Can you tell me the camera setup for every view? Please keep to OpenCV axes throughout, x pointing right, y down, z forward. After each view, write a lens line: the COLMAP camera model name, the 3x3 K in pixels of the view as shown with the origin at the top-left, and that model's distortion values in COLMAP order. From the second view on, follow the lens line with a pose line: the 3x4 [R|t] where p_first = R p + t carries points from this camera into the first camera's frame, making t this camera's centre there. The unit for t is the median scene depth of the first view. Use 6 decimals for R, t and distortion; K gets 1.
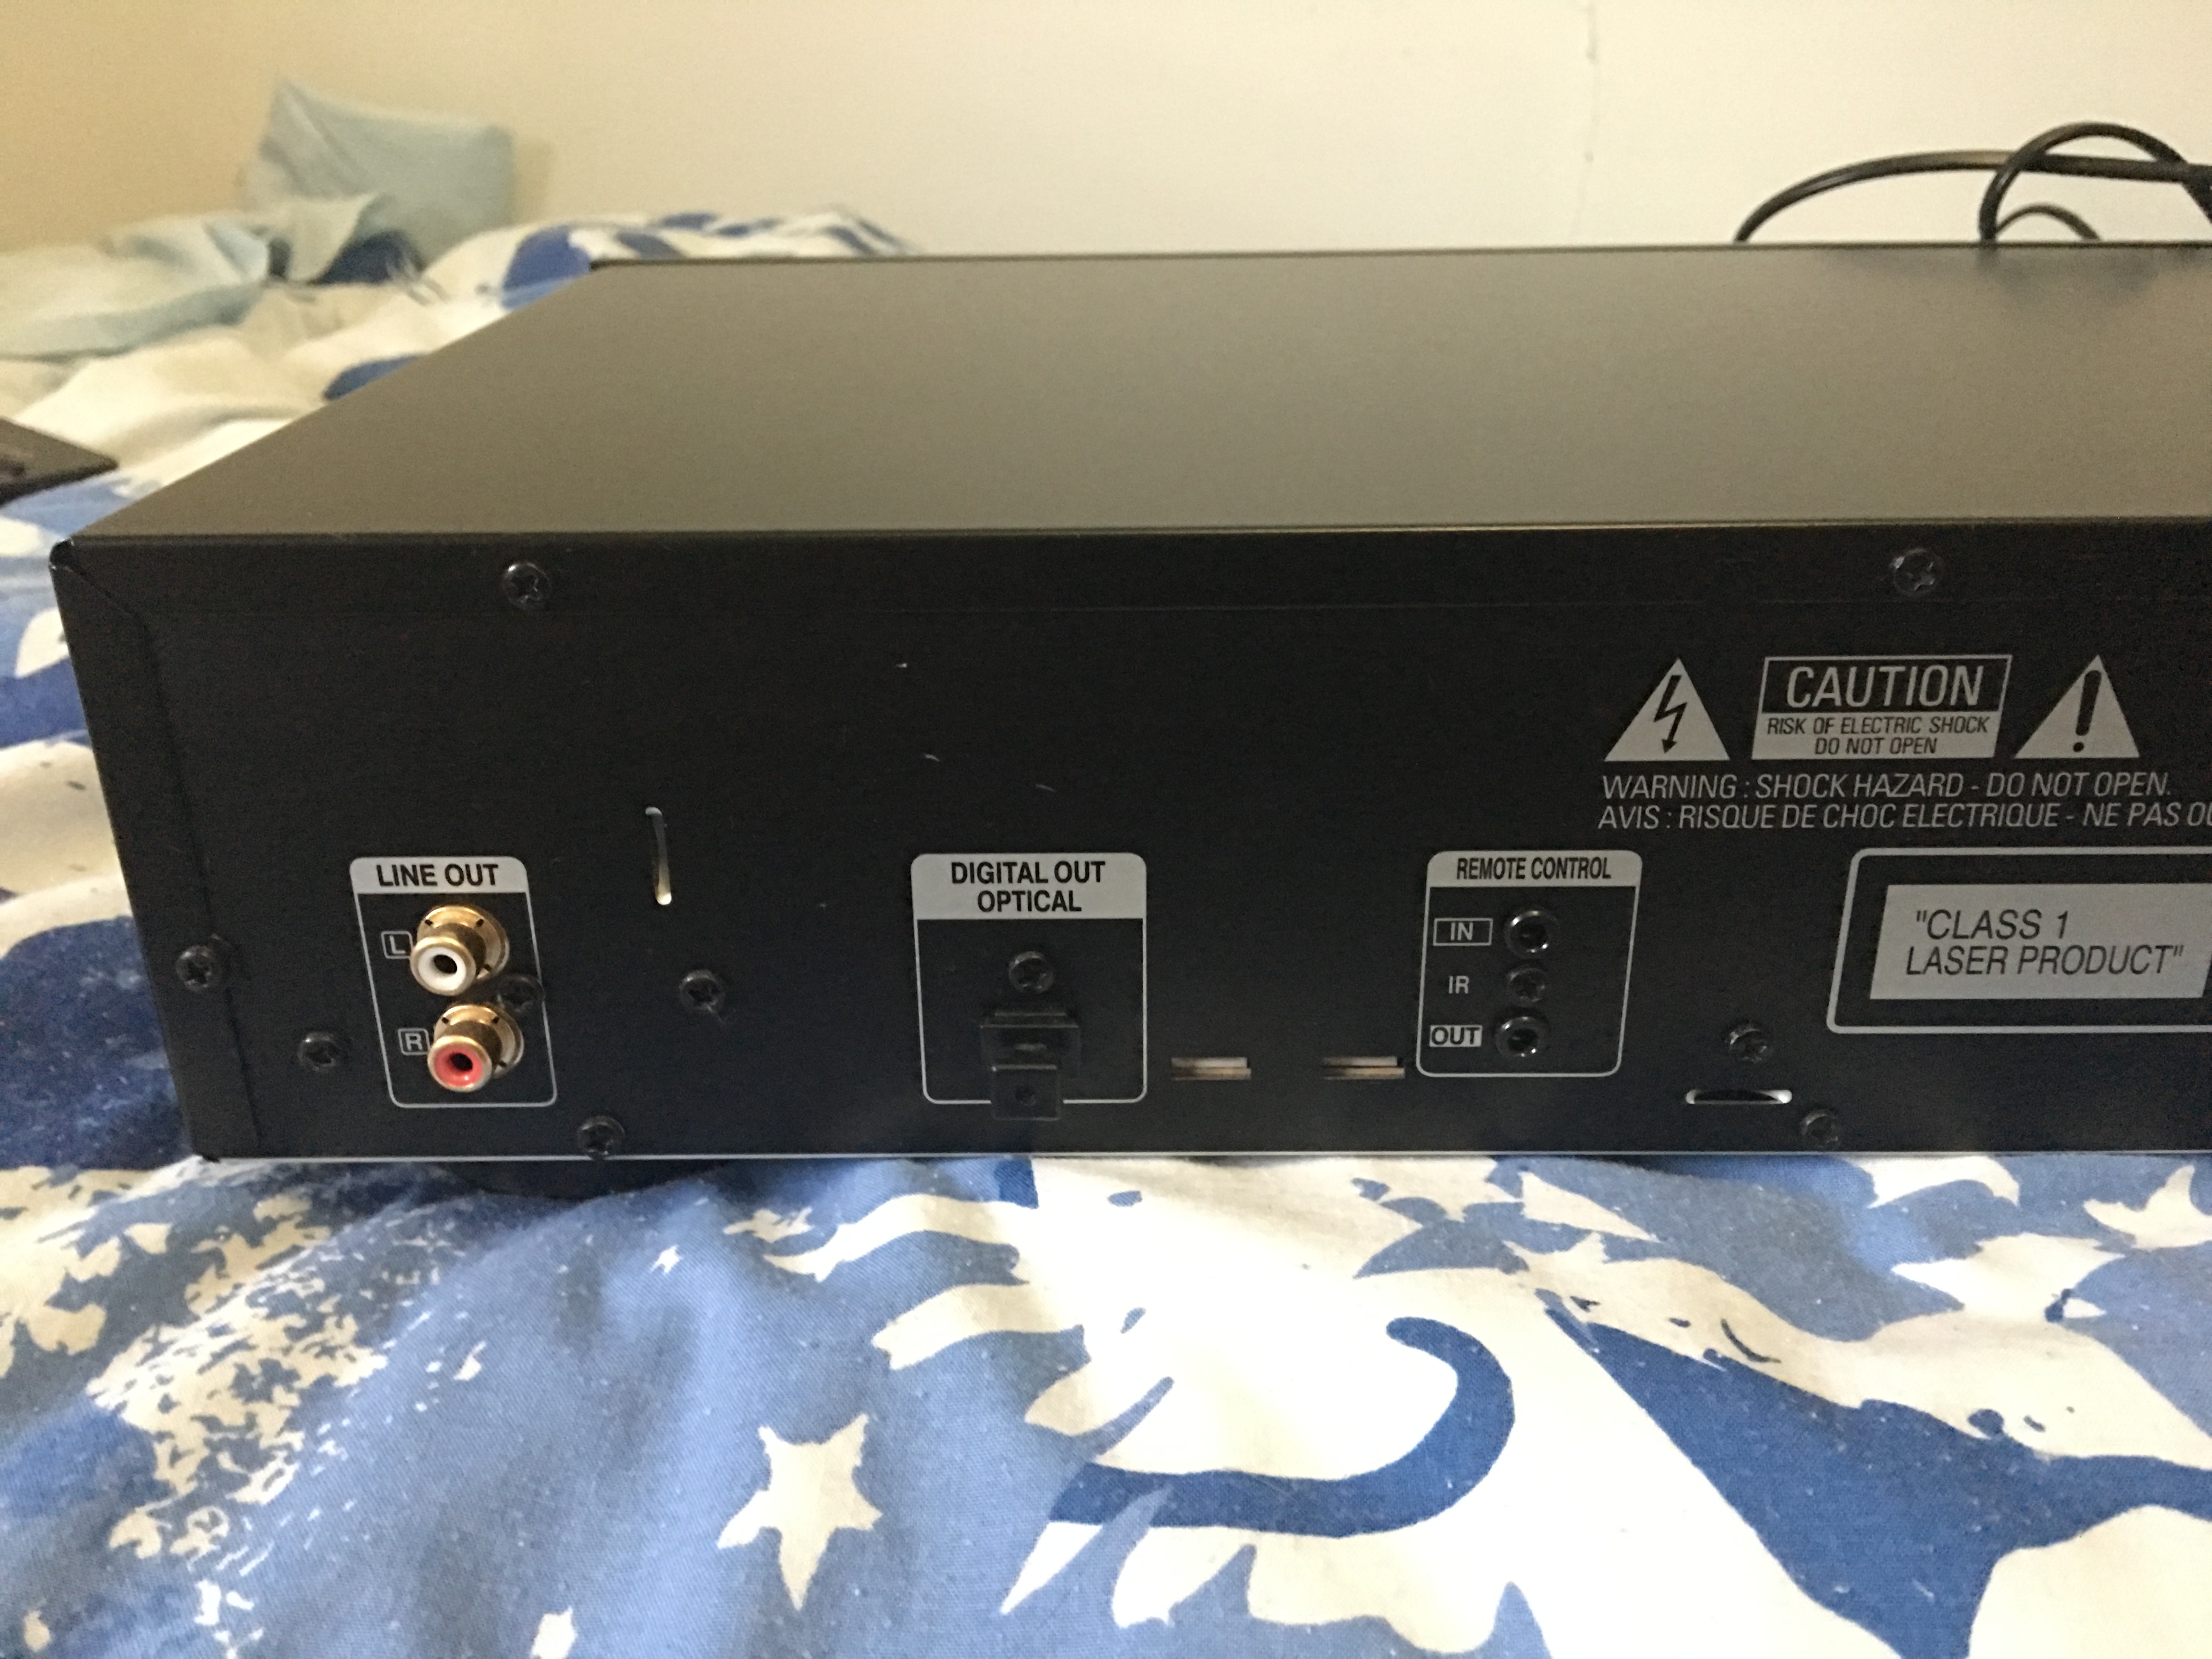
lens RADIAL K [[1928.3, 0, 1106.0], [0, 1928.3, 829.5], [0, 0, 1]] dist [0.060434, -0.122225]
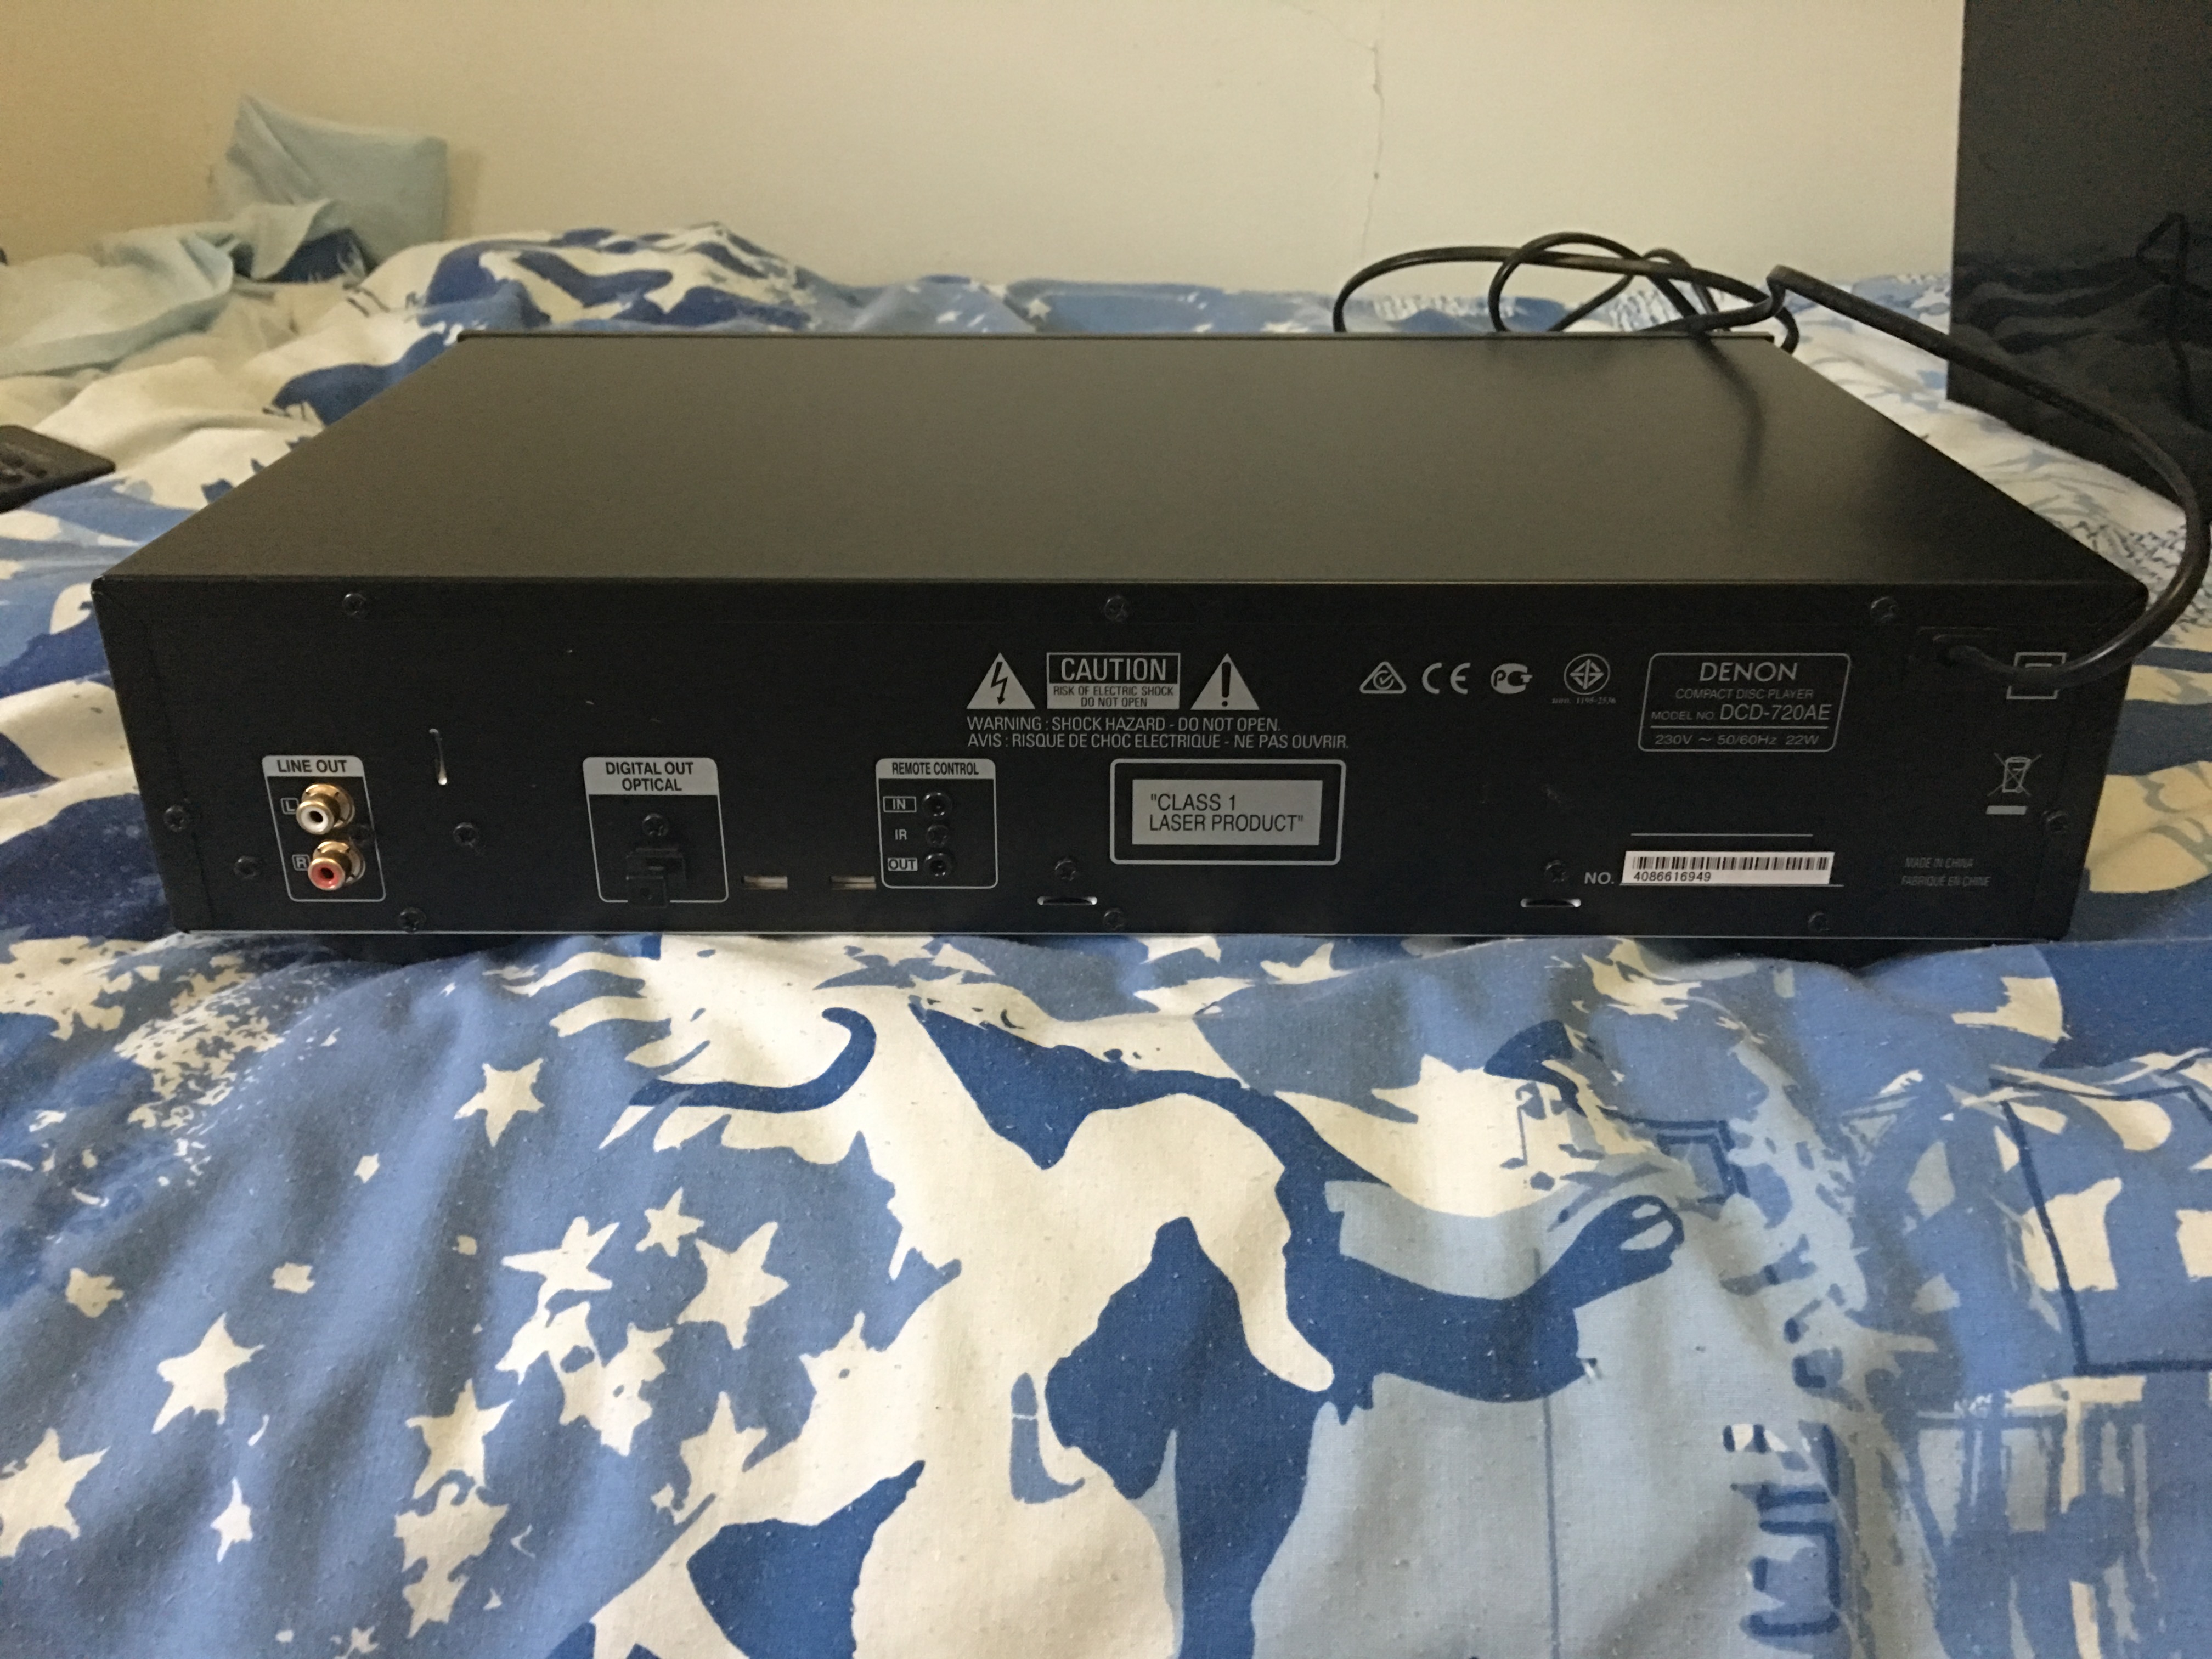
lens RADIAL K [[1880.8, 0, 1106.0], [0, 1880.8, 829.5], [0, 0, 1]] dist [0.057758, -0.096973]
pose [[0.999855, 0.008719, 0.014619, 0.358711], [-0.009314, 0.999111, 0.041104, 0.003595], [-0.014248, -0.041234, 0.999048, -0.745225]]
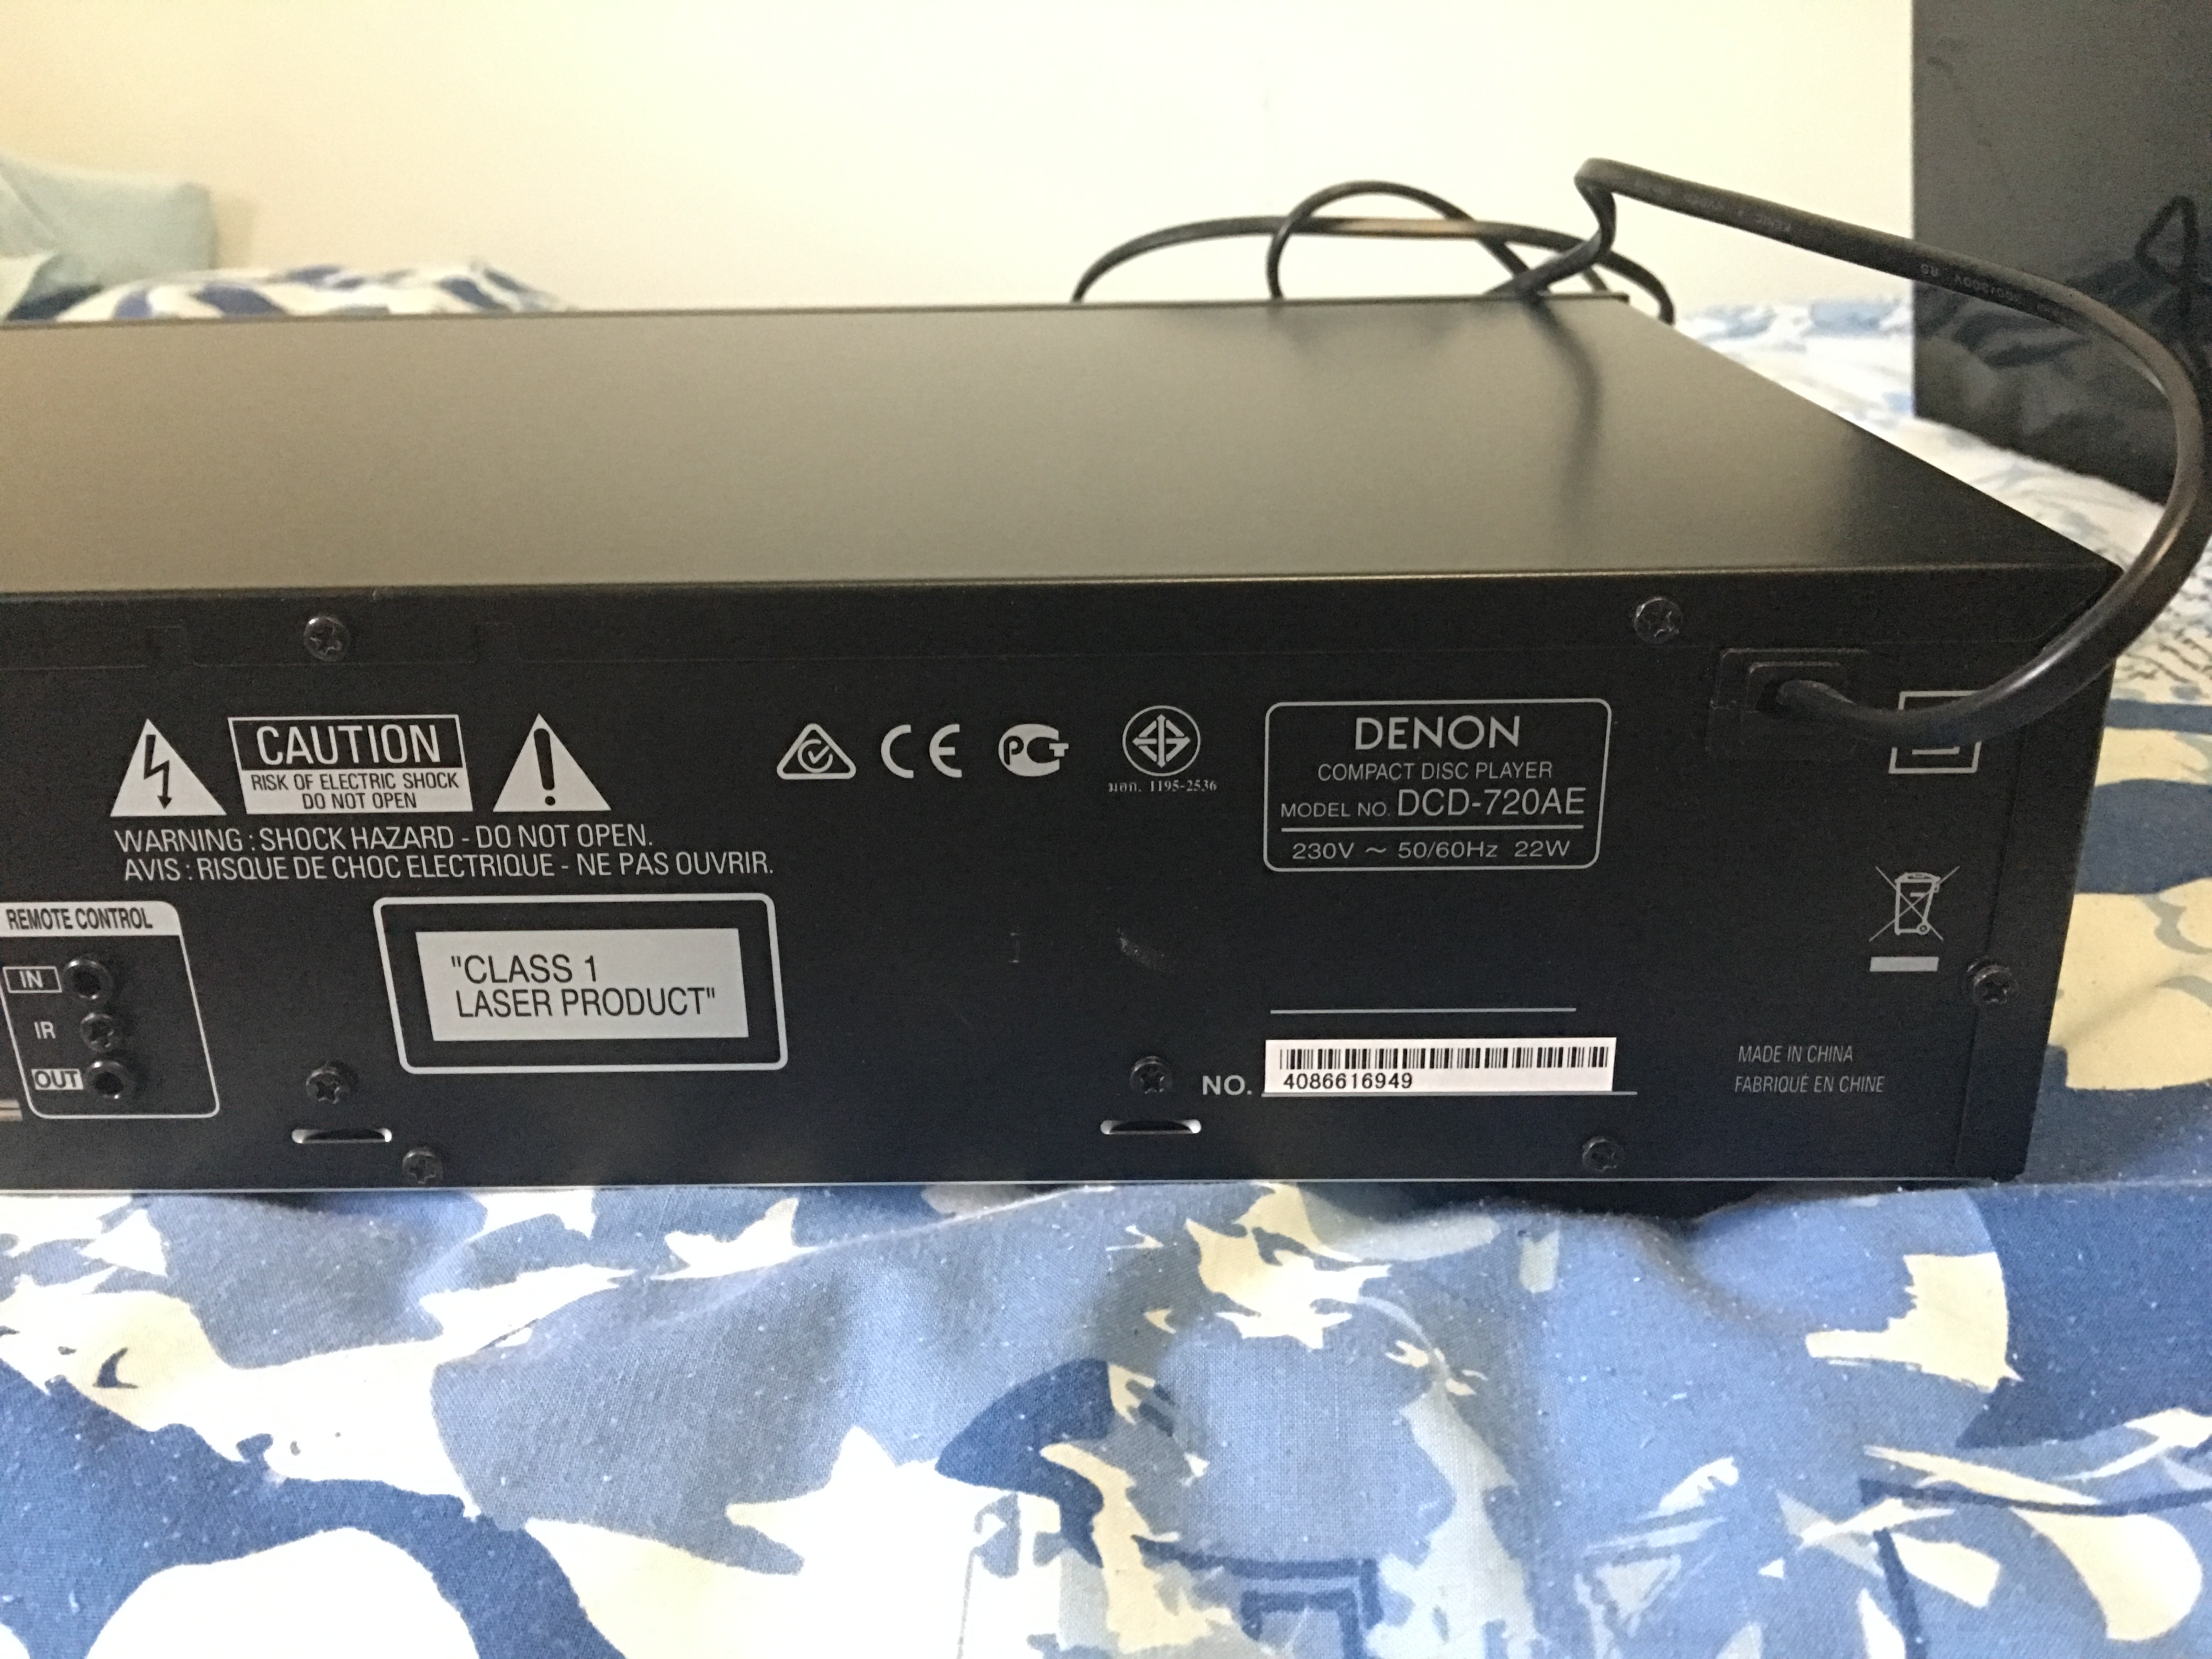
lens RADIAL K [[1917.1, 0, 1106.0], [0, 1917.1, 829.5], [0, 0, 1]] dist [0.064621, -0.133389]
pose [[0.999981, -0.005843, -0.001784, 0.790854], [0.005809, 0.999812, -0.018482, -0.005696], [0.001892, 0.018471, 0.999828, -0.045053]]
